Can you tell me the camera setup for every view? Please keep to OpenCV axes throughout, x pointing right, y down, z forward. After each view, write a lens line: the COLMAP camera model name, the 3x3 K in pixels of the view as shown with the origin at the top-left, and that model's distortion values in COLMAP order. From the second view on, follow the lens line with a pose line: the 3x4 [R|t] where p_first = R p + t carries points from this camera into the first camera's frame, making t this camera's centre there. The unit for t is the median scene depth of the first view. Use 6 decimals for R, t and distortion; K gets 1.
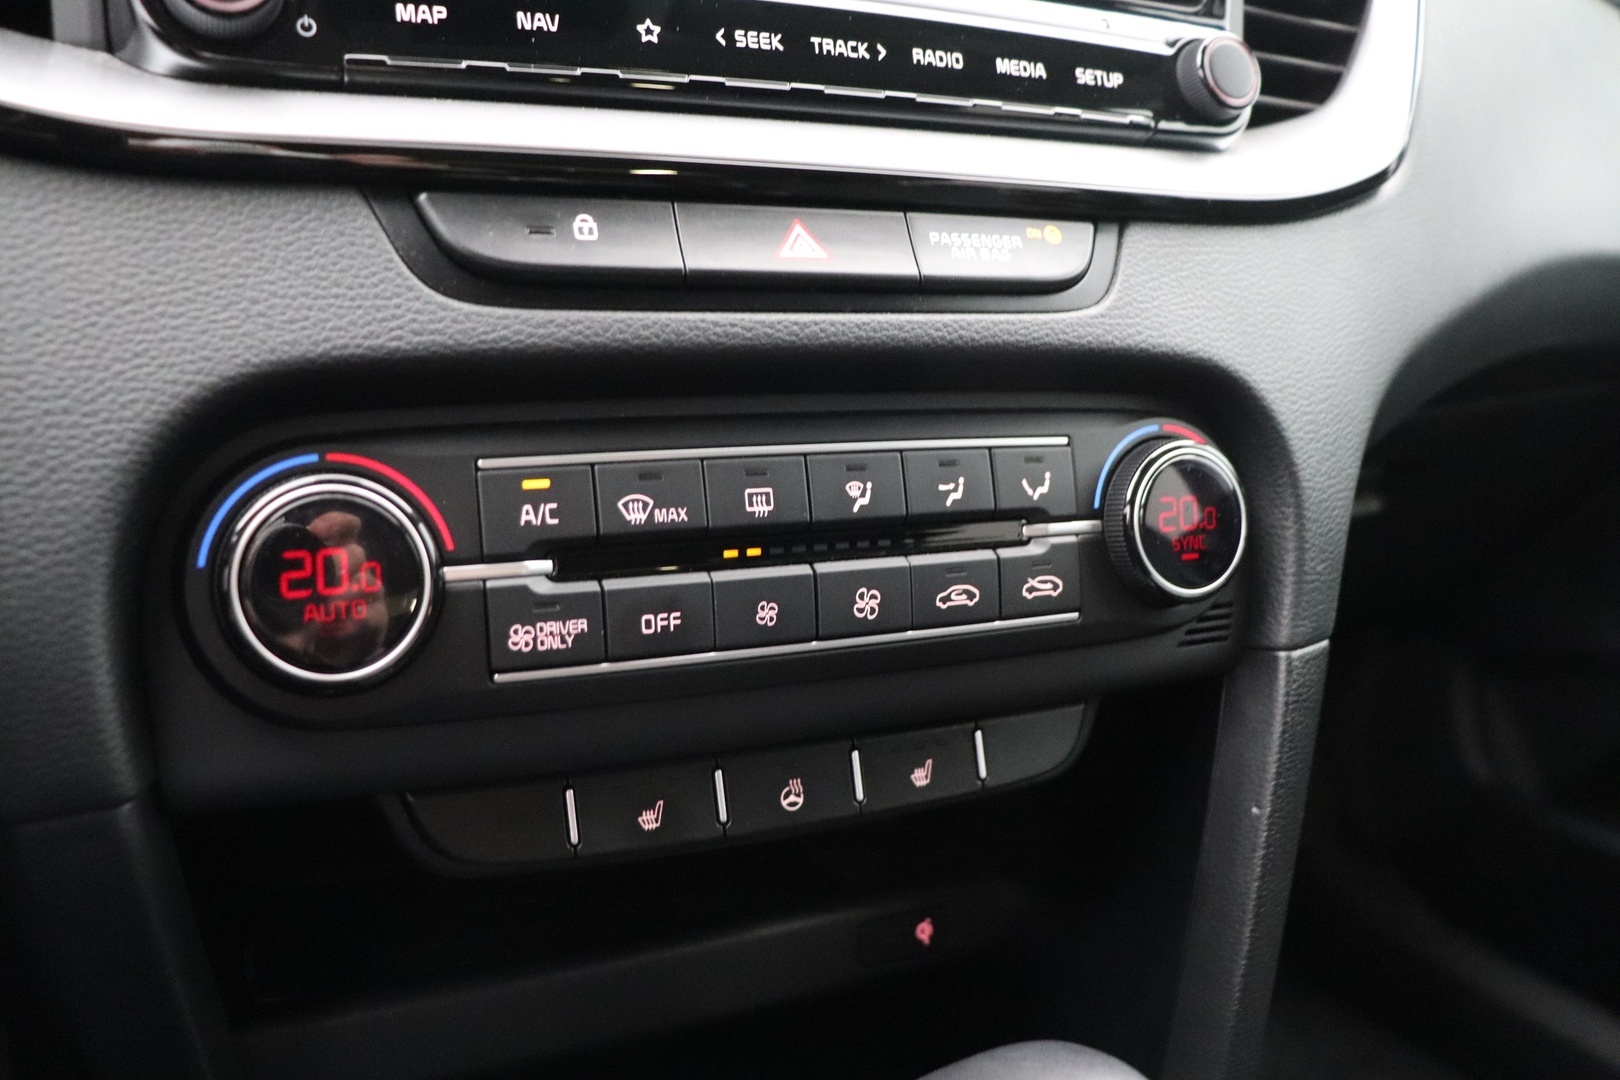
lens RADIAL K [[1385.3, 0, 803.6], [0, 1385.3, 559.5], [0, 0, 1]] dist [-0.143908, 0.158621]
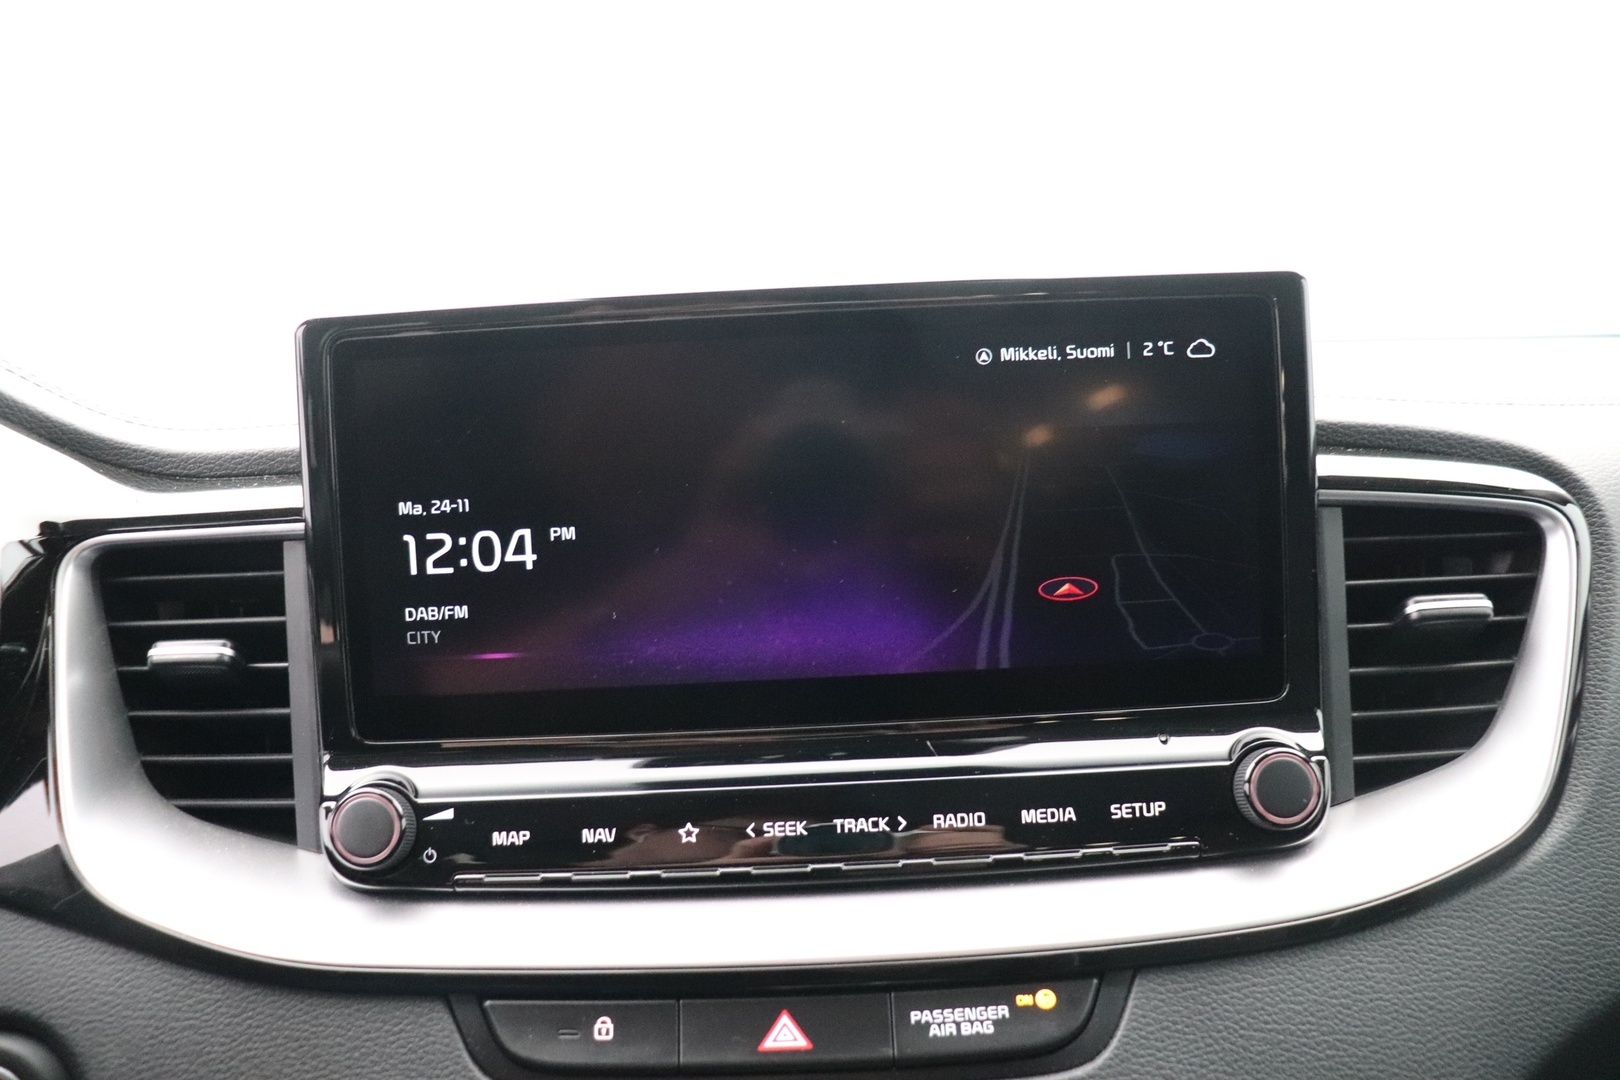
lens RADIAL K [[1385.3, 0, 803.6], [0, 1385.3, 559.5], [0, 0, 1]] dist [-0.143908, 0.158621]
pose [[0.908035, -0.030999, -0.417746, 0.532775], [-0.026755, 0.990930, -0.131690, -0.492067], [0.418039, 0.130756, 0.898970, -0.121046]]
